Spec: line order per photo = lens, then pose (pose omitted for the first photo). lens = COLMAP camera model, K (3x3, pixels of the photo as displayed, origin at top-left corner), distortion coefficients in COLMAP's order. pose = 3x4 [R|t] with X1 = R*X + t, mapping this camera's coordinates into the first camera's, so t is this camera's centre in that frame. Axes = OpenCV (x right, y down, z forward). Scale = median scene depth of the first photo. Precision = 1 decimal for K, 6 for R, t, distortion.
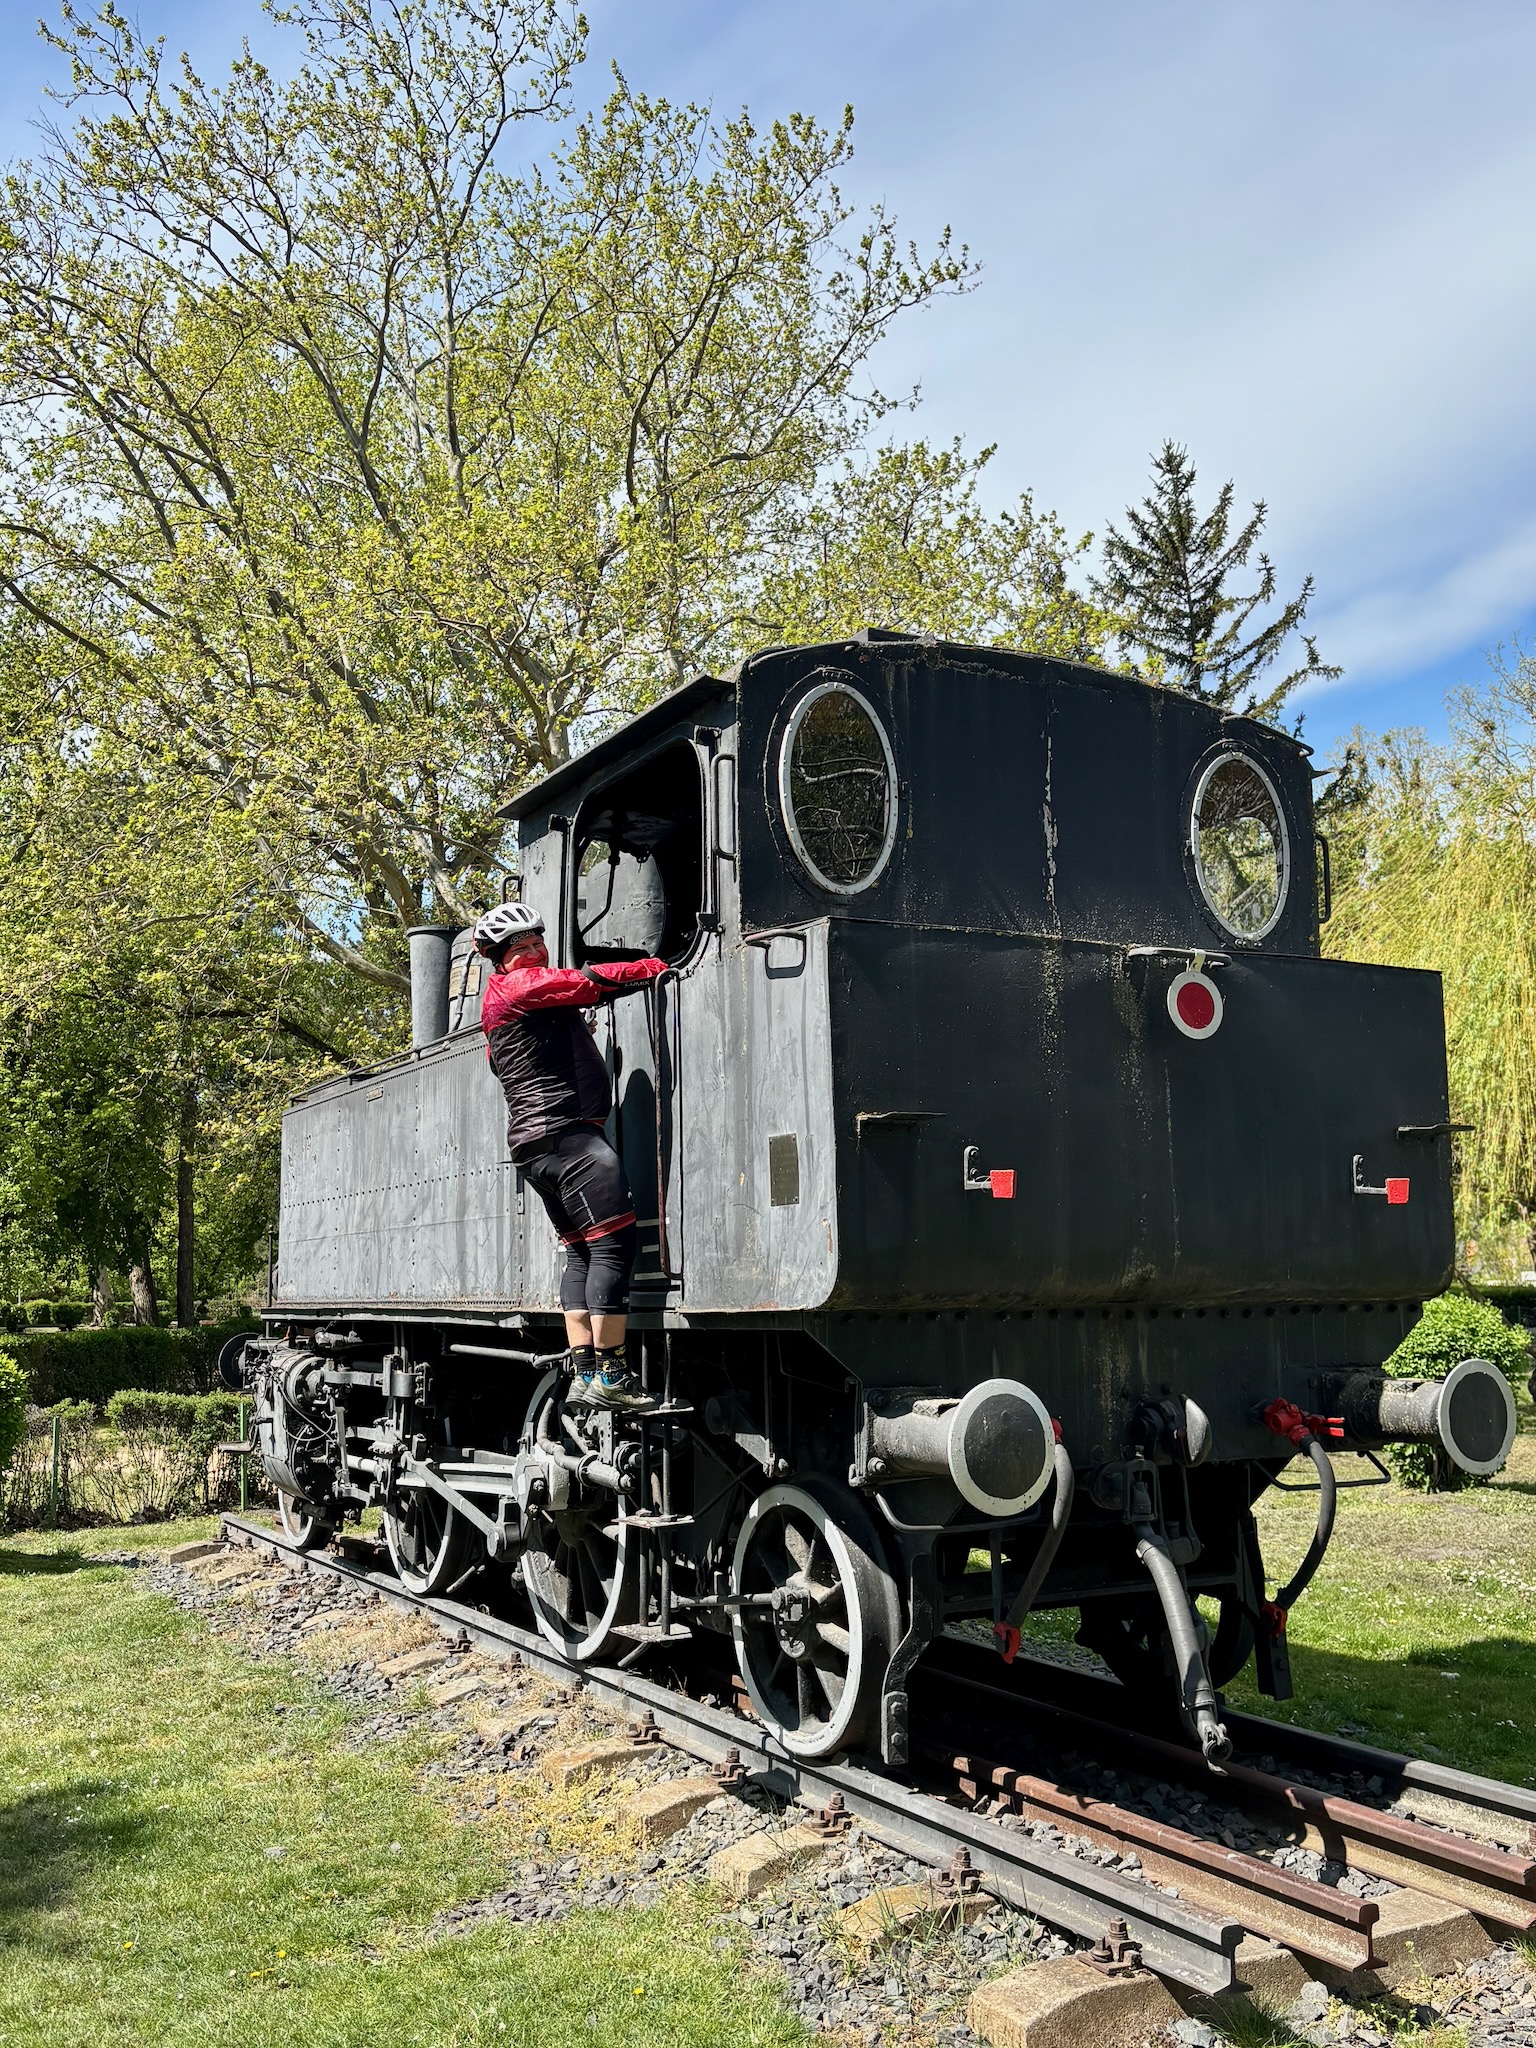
lens RADIAL K [[1868.6, 0, 768.0], [0, 1868.6, 1024.0], [0, 0, 1]] dist [0.047035, -0.016595]
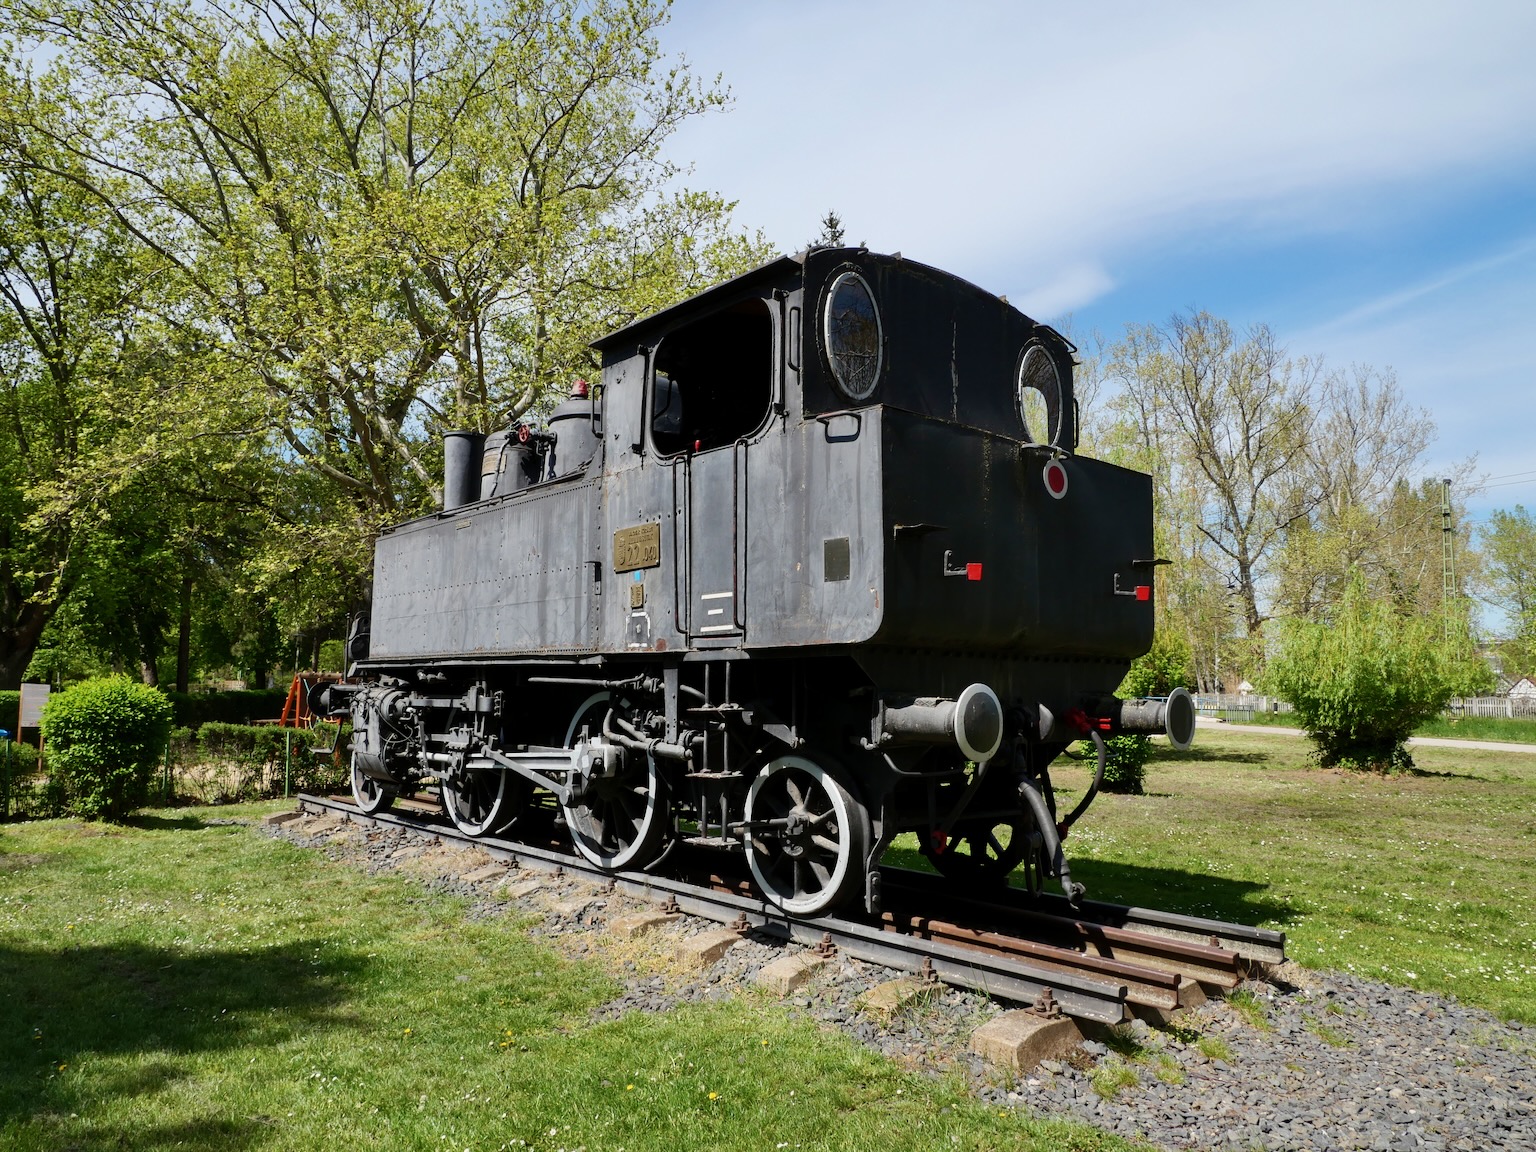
lens RADIAL K [[1073.7, 0, 768.0], [0, 1073.7, 576.0], [0, 0, 1]] dist [-0.007195, -0.002065]
pose [[0.976153, 0.049032, 0.211473, -0.211968], [-0.055803, 0.998099, 0.026163, 0.061029], [-0.209788, -0.037340, 0.977034, 0.076791]]
